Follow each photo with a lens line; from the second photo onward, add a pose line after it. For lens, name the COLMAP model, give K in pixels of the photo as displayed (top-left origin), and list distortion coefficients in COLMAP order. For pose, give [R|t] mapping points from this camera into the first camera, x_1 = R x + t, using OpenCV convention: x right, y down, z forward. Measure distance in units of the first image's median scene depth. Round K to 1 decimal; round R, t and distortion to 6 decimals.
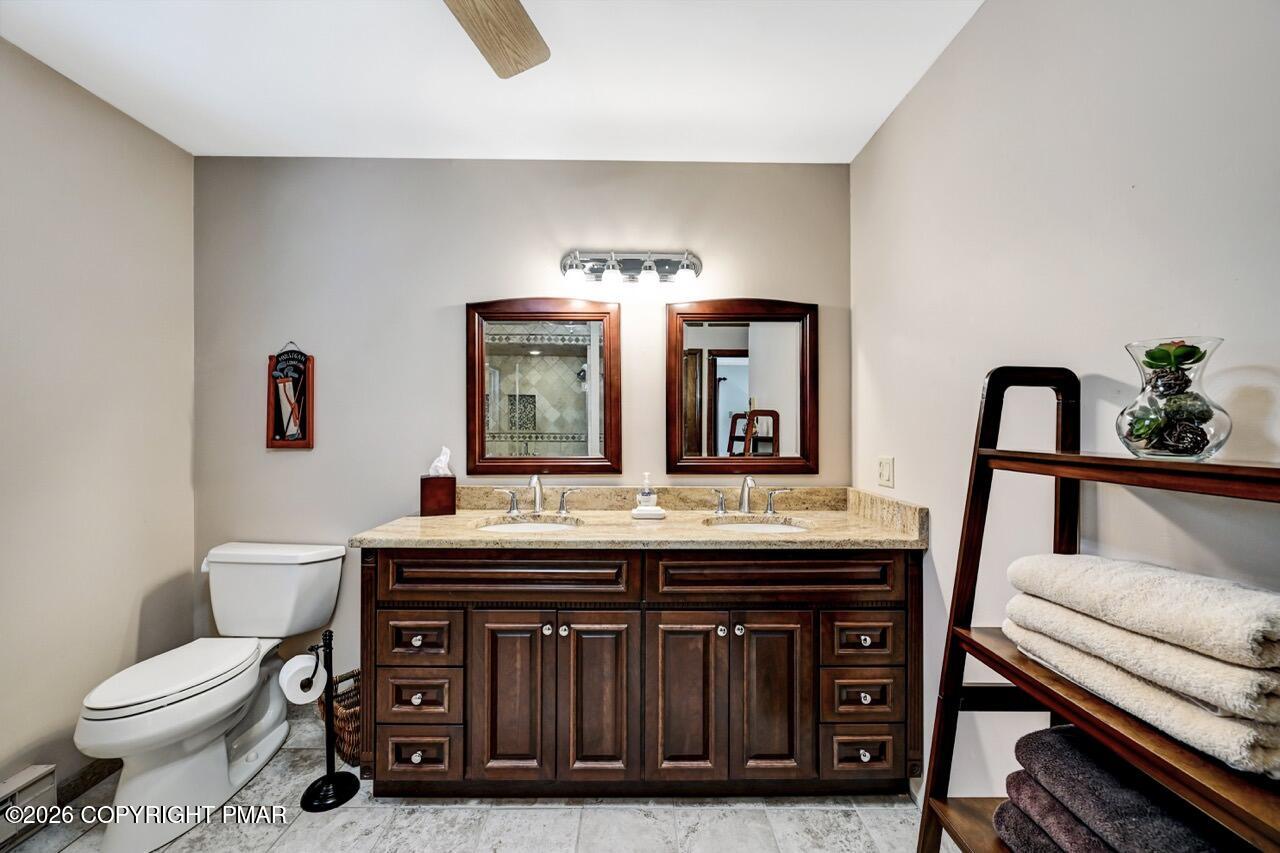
lens RADIAL K [[505.8, 0, 637.6], [0, 505.8, 428.1], [0, 0, 1]] dist [-0.003028, 0.001087]
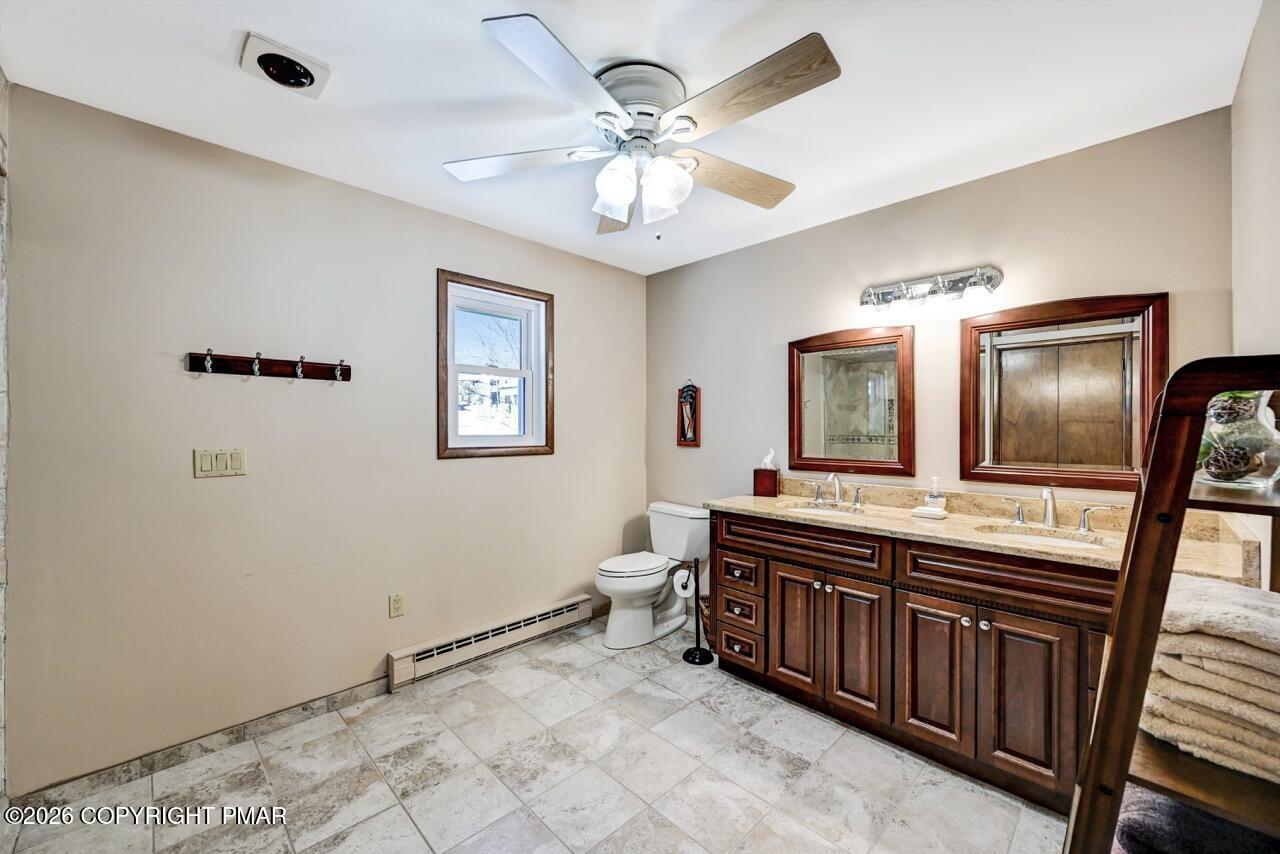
lens RADIAL K [[505.8, 0, 641.0], [0, 505.8, 427.4], [0, 0, 1]] dist [-0.003028, 0.001087]
pose [[0.694734, 0.000220, -0.719267, 0.435892], [0.001152, 0.999998, 0.001418, -0.027020], [0.719266, -0.001813, 0.694733, -0.267824]]
